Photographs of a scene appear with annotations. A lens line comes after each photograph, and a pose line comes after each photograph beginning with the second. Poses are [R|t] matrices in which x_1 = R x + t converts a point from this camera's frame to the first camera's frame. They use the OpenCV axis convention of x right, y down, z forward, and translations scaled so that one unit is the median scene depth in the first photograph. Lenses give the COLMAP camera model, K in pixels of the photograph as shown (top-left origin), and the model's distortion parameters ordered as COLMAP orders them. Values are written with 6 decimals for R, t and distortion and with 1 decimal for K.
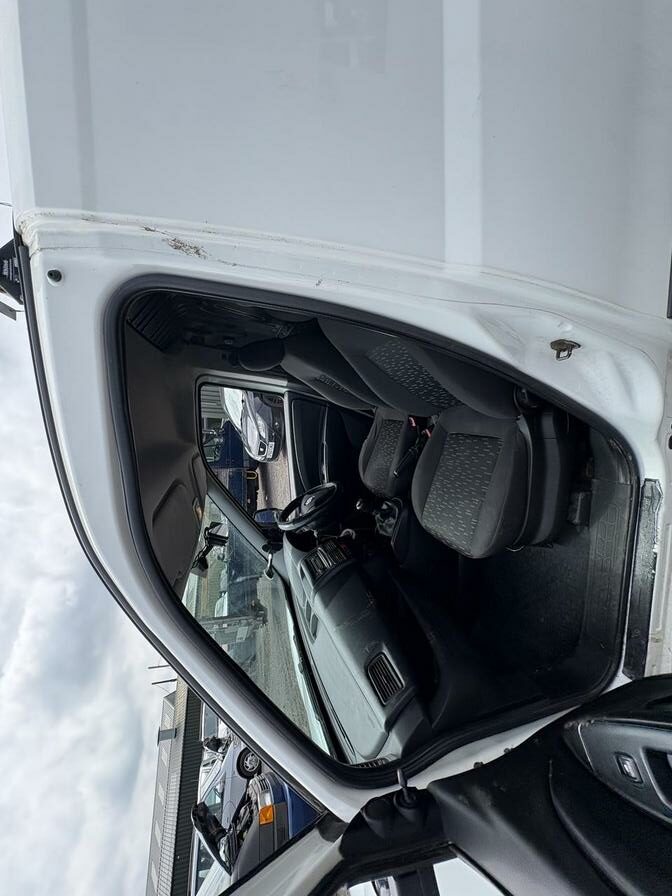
lens RADIAL K [[354.1, 0, 334.6], [0, 354.1, 445.7], [0, 0, 1]] dist [-0.003459, 0.000359]
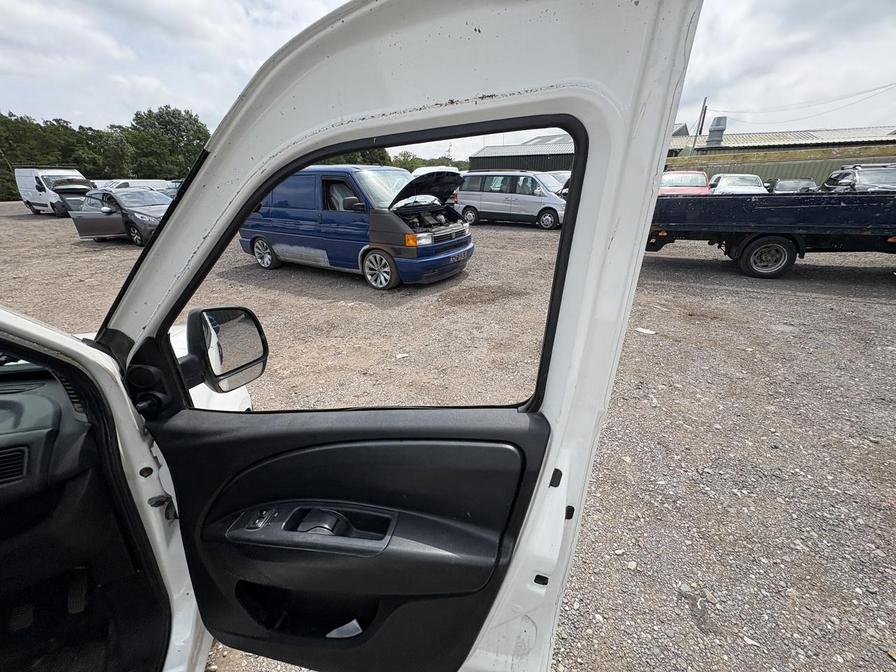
lens RADIAL K [[354.1, 0, 450.3], [0, 354.1, 332.4], [0, 0, 1]] dist [-0.003459, 0.000359]
pose [[-0.242459, 0.942363, 0.230576, -0.391045], [-0.416513, -0.315760, 0.852533, -0.172195], [0.876203, 0.110666, 0.469065, 1.142400]]
